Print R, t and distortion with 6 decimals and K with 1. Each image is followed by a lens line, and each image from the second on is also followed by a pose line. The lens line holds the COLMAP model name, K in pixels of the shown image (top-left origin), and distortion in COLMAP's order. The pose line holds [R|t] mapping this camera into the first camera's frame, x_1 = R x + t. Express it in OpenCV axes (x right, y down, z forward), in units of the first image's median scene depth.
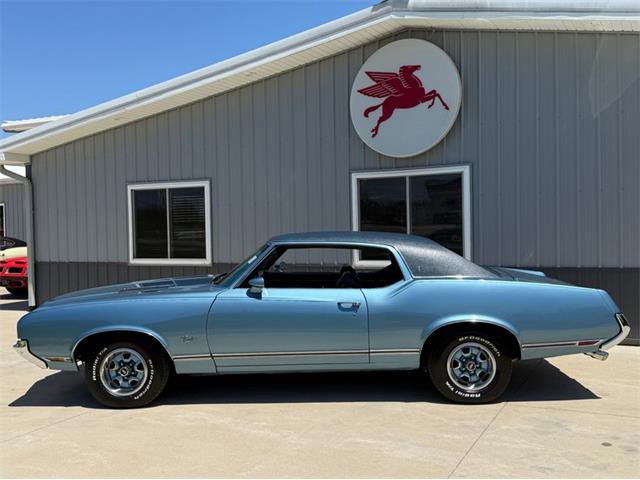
lens RADIAL K [[722.2, 0, 315.0], [0, 722.2, 236.9], [0, 0, 1]] dist [0.071477, 0.000000]
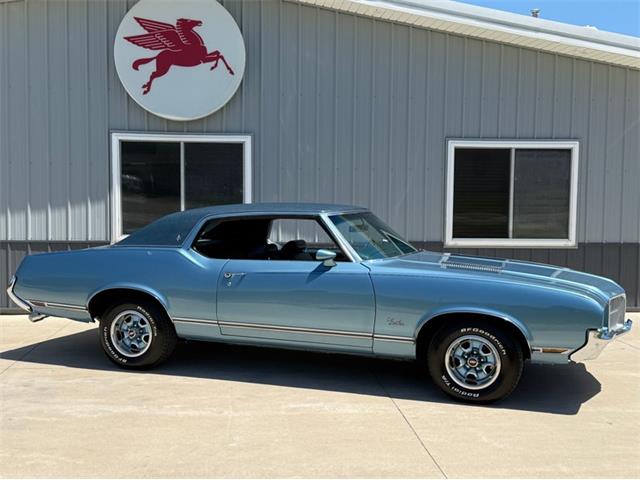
lens RADIAL K [[722.2, 0, 325.5], [0, 722.2, 241.7], [0, 0, 1]] dist [0.071477, 0.000000]
pose [[0.821964, -0.004075, 0.569525, -1.554773], [-0.022076, 0.998995, 0.039010, 0.015223], [-0.569112, -0.044637, 0.821048, 0.884265]]
